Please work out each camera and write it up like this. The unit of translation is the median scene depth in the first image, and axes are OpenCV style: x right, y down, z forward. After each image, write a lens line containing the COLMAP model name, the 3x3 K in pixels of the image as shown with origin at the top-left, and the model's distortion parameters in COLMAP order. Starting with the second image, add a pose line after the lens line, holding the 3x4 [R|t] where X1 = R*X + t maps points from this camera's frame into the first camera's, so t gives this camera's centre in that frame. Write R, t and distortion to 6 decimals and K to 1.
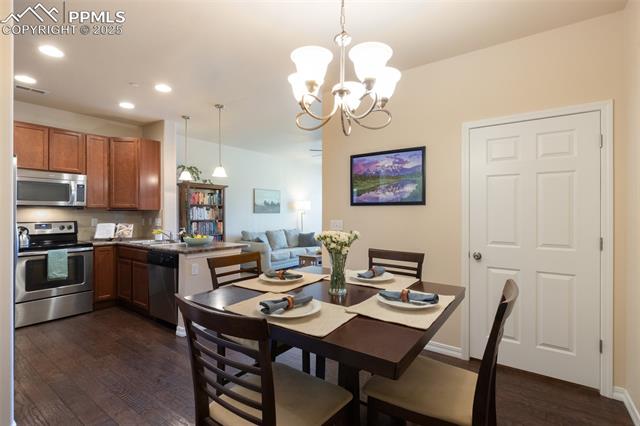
lens RADIAL K [[301.5, 0, 314.2], [0, 301.5, 211.9], [0, 0, 1]] dist [-0.002897, -0.000364]
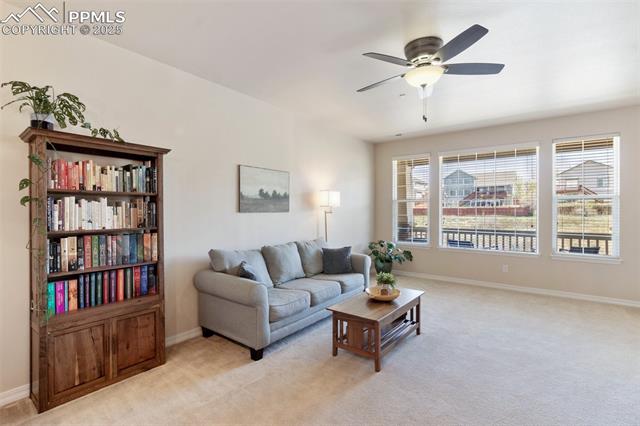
lens RADIAL K [[301.5, 0, 314.2], [0, 301.5, 211.9], [0, 0, 1]] dist [-0.002897, -0.000364]
pose [[0.999644, -0.000269, -0.026673, -0.073187], [0.000447, 0.999978, 0.006674, -0.000349], [0.026671, -0.006683, 0.999622, 0.624228]]
